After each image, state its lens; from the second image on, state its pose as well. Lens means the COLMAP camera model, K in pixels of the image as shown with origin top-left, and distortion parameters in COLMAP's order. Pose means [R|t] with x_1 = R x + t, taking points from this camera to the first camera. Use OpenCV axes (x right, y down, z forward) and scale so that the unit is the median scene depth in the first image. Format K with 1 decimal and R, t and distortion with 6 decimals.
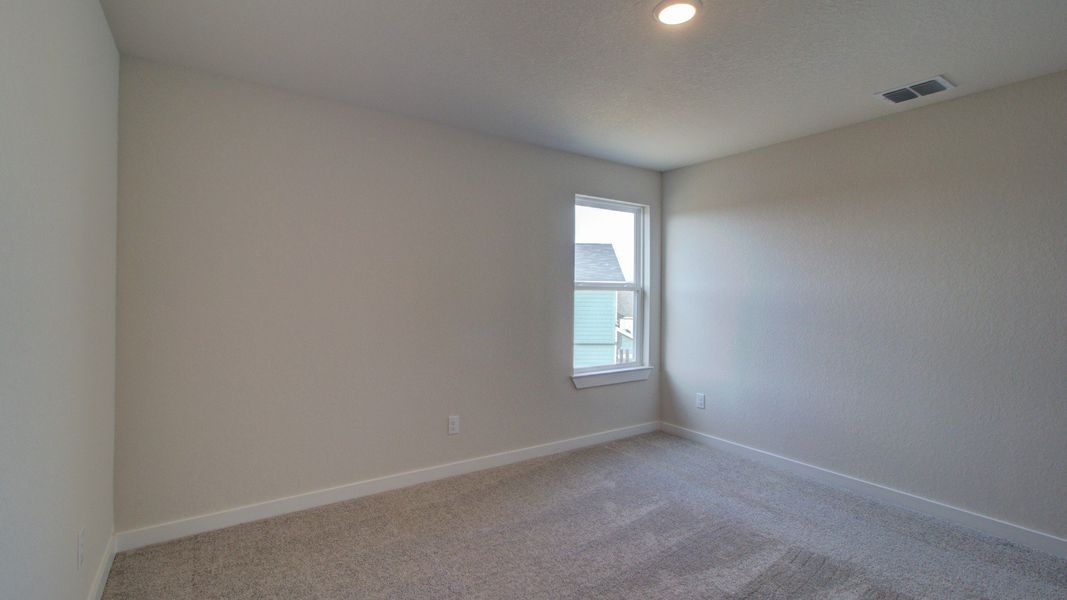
lens RADIAL K [[489.7, 0, 533.5], [0, 489.7, 292.2], [0, 0, 1]] dist [-0.000337, -0.000100]
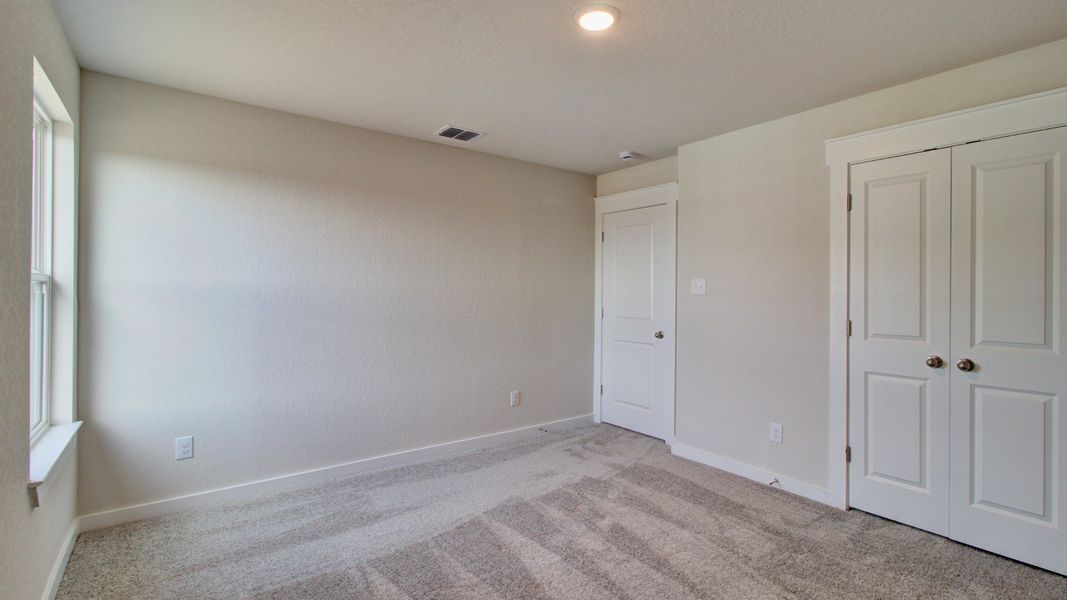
lens RADIAL K [[457.4, 0, 573.0], [0, 457.4, 291.5], [0, 0, 1]] dist [0.000108, -0.000073]
pose [[-0.049332, -0.006180, 0.998763, -0.427385], [-0.004560, 0.999972, 0.005962, 0.002815], [-0.998772, -0.004260, -0.049359, 0.695034]]
